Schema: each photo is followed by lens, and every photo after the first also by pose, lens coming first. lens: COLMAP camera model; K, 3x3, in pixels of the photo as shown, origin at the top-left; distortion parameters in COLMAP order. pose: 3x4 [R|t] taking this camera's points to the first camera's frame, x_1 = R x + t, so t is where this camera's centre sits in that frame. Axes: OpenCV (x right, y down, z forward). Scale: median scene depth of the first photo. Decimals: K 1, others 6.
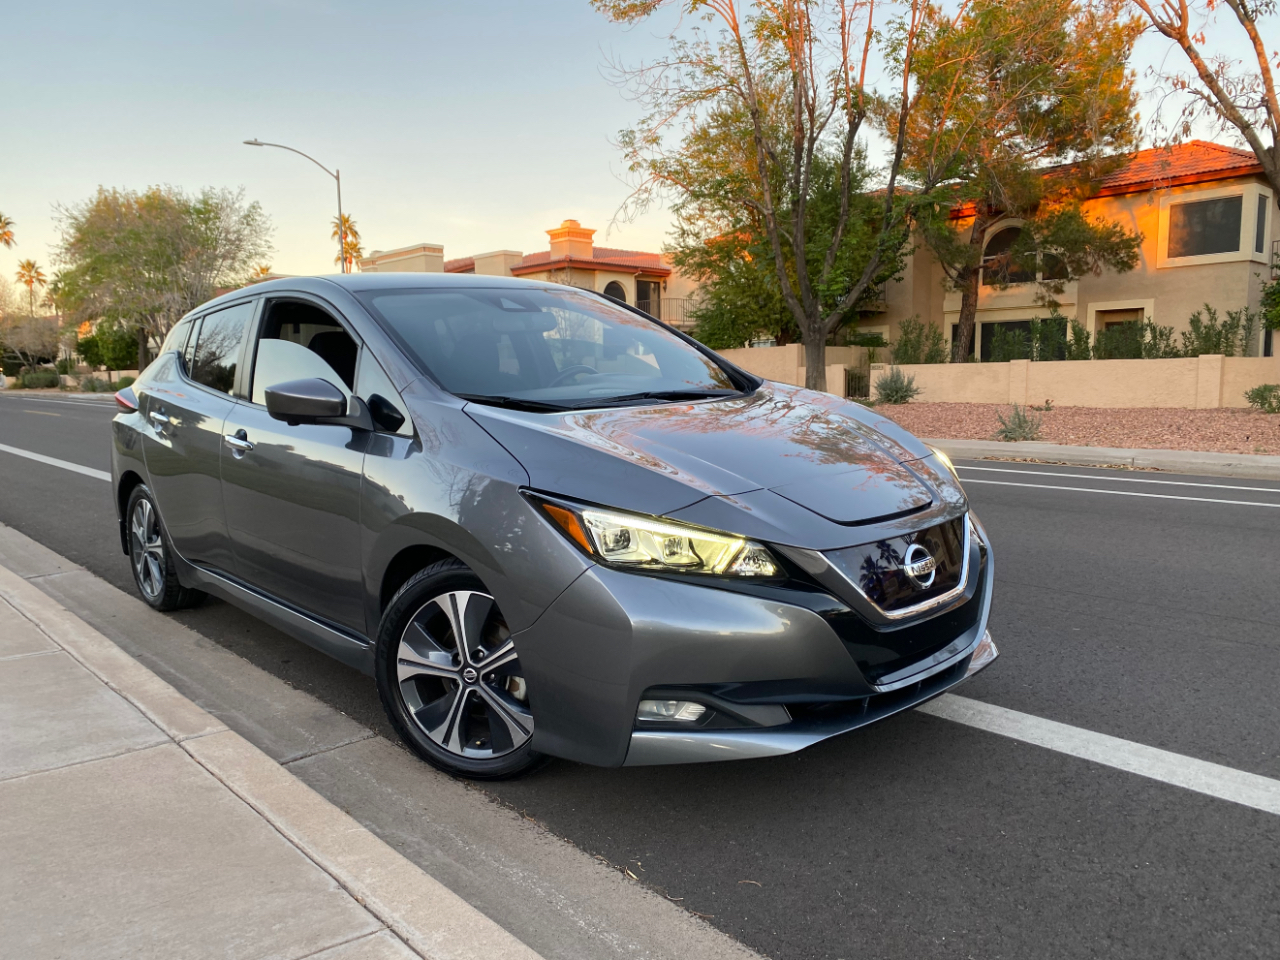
lens RADIAL K [[982.0, 0, 625.7], [0, 982.0, 460.6], [0, 0, 1]] dist [0.011191, 0.001649]
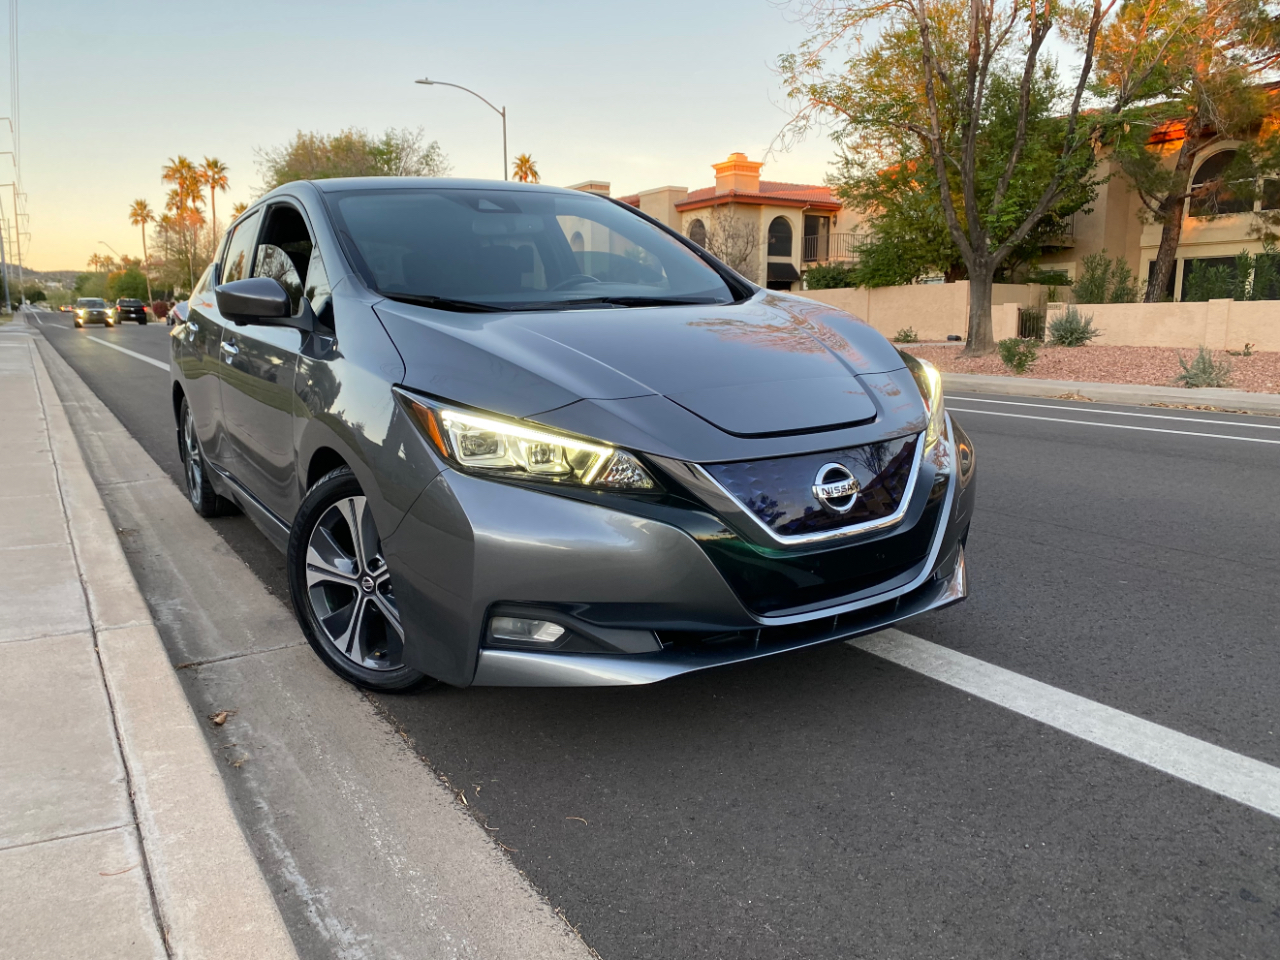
lens RADIAL K [[982.0, 0, 625.7], [0, 982.0, 460.6], [0, 0, 1]] dist [0.011191, 0.001649]
pose [[0.984003, 0.036284, -0.174416, 0.028812], [-0.025983, 0.997800, 0.060987, 0.003739], [0.176245, -0.055479, 0.982782, 0.012074]]
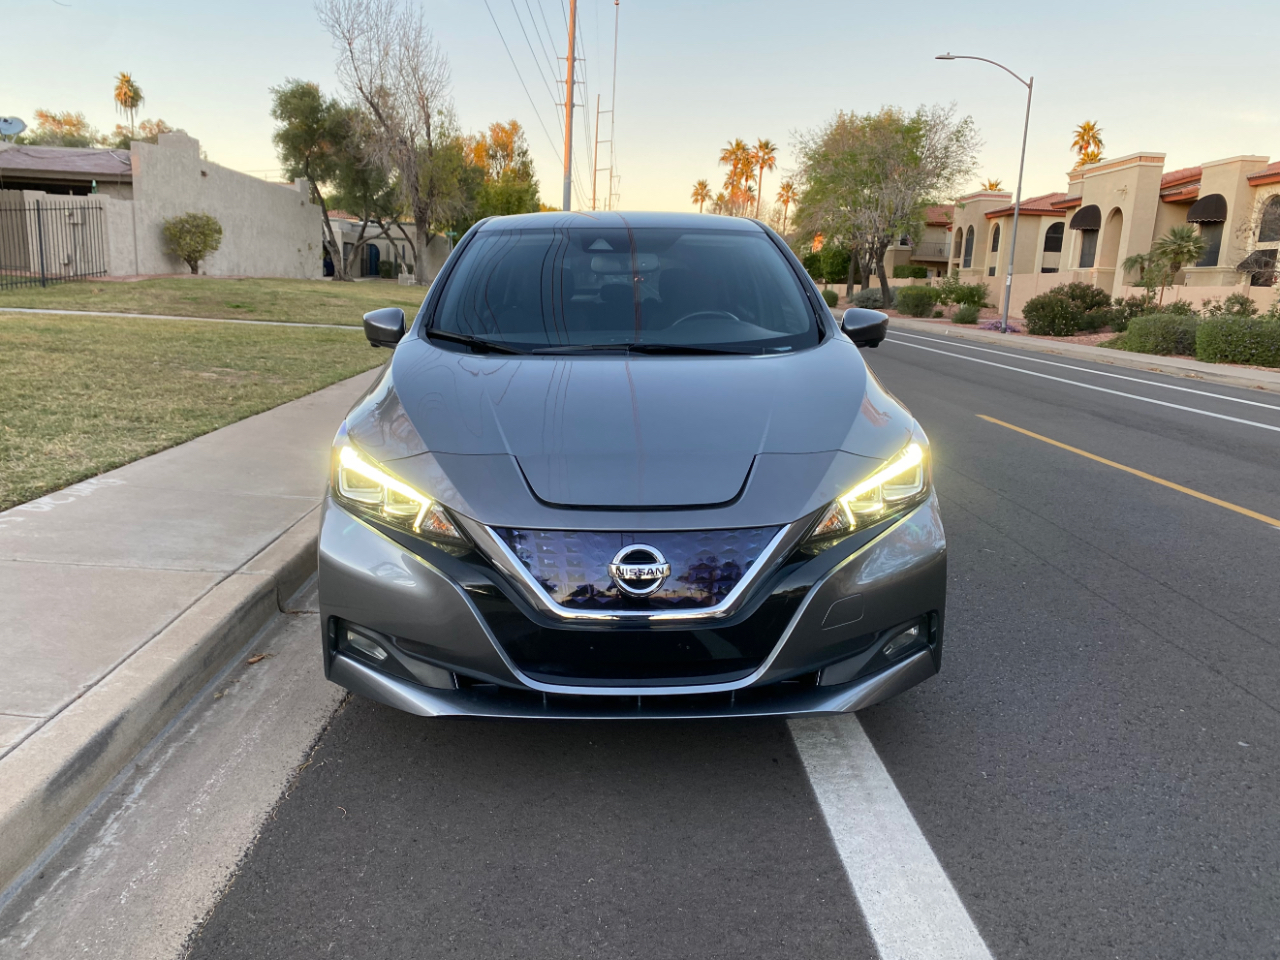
lens RADIAL K [[982.0, 0, 625.7], [0, 982.0, 460.6], [0, 0, 1]] dist [0.011191, 0.001649]
pose [[0.760259, 0.156112, -0.630583, 0.088741], [-0.104135, 0.987430, 0.118905, -0.009624], [0.641219, -0.024732, 0.766959, 0.035301]]
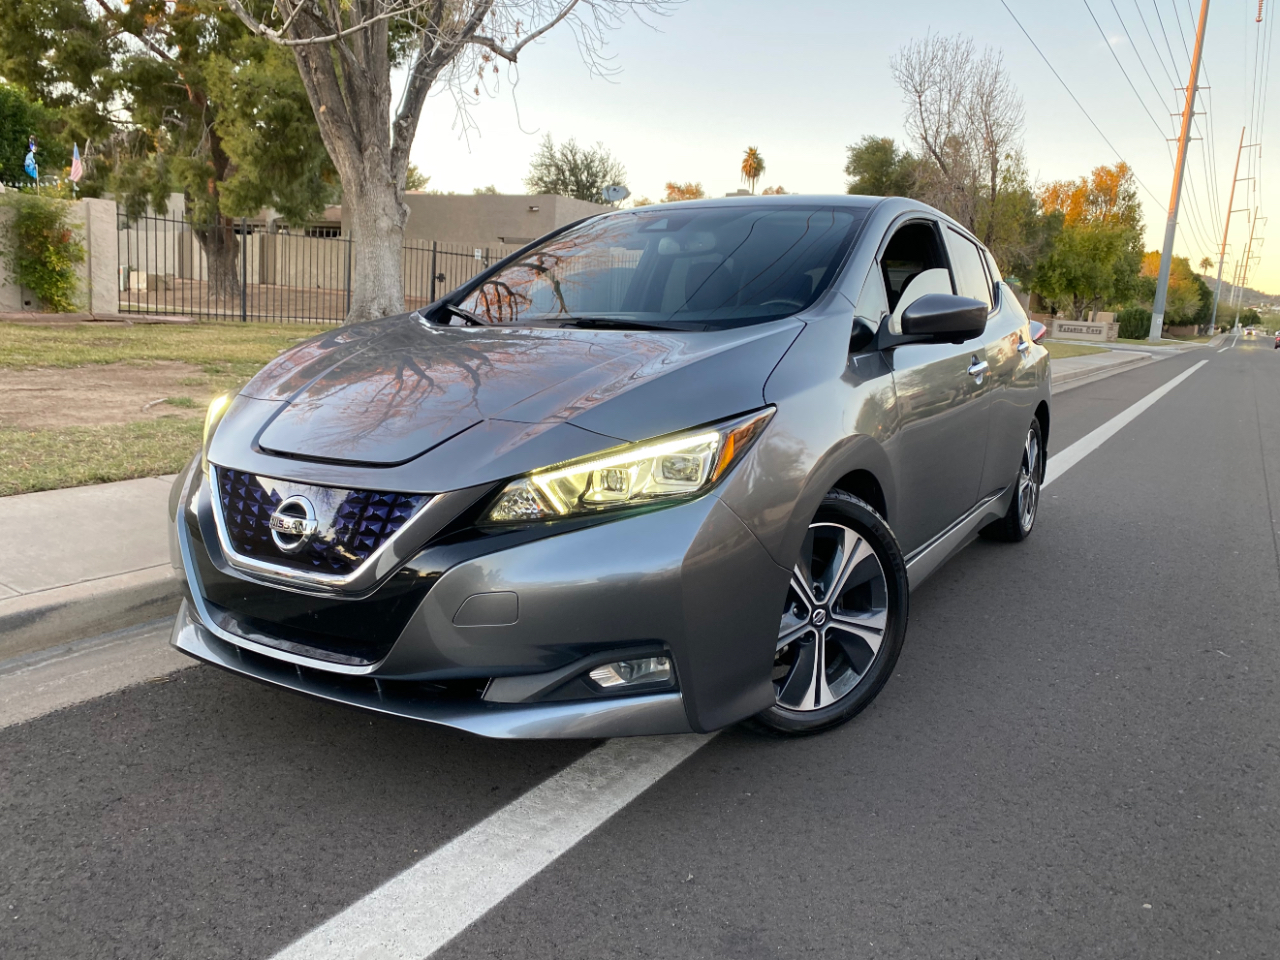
lens RADIAL K [[978.2, 0, 646.3], [0, 978.2, 455.9], [0, 0, 1]] dist [0.006574, 0.005263]
pose [[0.299705, 0.169709, -0.938816, 0.121873], [-0.139784, 0.981243, 0.132754, -0.010028], [0.943736, 0.091444, 0.317805, 0.109161]]
